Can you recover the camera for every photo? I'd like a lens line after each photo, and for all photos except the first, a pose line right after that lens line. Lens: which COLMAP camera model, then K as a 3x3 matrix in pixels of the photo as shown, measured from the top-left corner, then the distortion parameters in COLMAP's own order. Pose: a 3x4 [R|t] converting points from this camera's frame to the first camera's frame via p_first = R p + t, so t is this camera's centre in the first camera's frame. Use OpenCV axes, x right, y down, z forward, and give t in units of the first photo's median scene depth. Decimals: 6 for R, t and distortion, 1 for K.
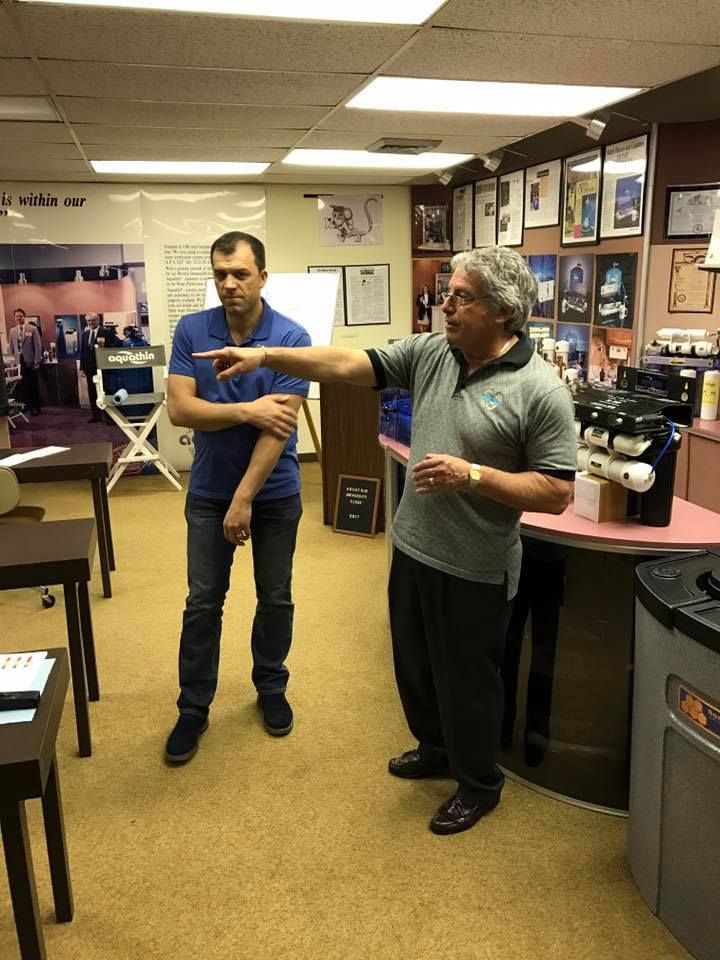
lens RADIAL K [[785.3, 0, 377.6], [0, 785.3, 468.9], [0, 0, 1]] dist [0.009779, -0.010380]
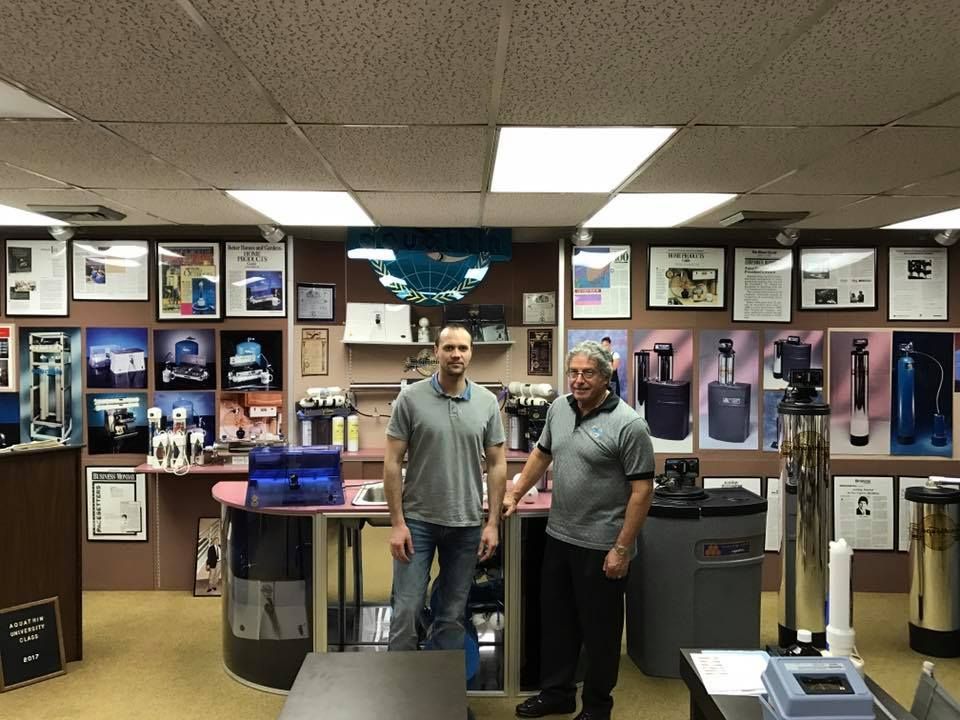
lens RADIAL K [[785.3, 0, 473.5], [0, 785.3, 361.4], [0, 0, 1]] dist [0.009779, -0.010380]
pose [[0.257189, -0.038382, 0.965599, -0.740264], [0.224224, 0.974311, -0.020994, -0.124035], [-0.939988, 0.221910, 0.259188, 0.374403]]
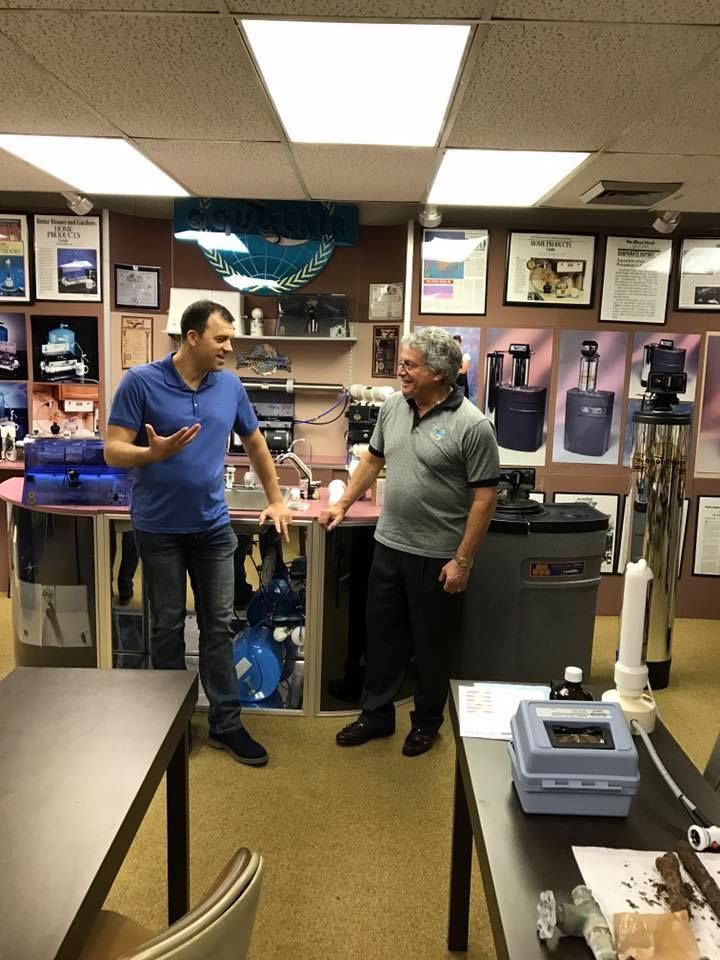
lens RADIAL K [[785.3, 0, 352.5], [0, 785.3, 476.3], [0, 0, 1]] dist [0.009779, -0.010380]
pose [[0.289188, -0.150007, 0.945446, -0.621657], [0.194393, 0.976270, 0.095438, -0.081728], [-0.937327, 0.156189, 0.311486, 0.315025]]
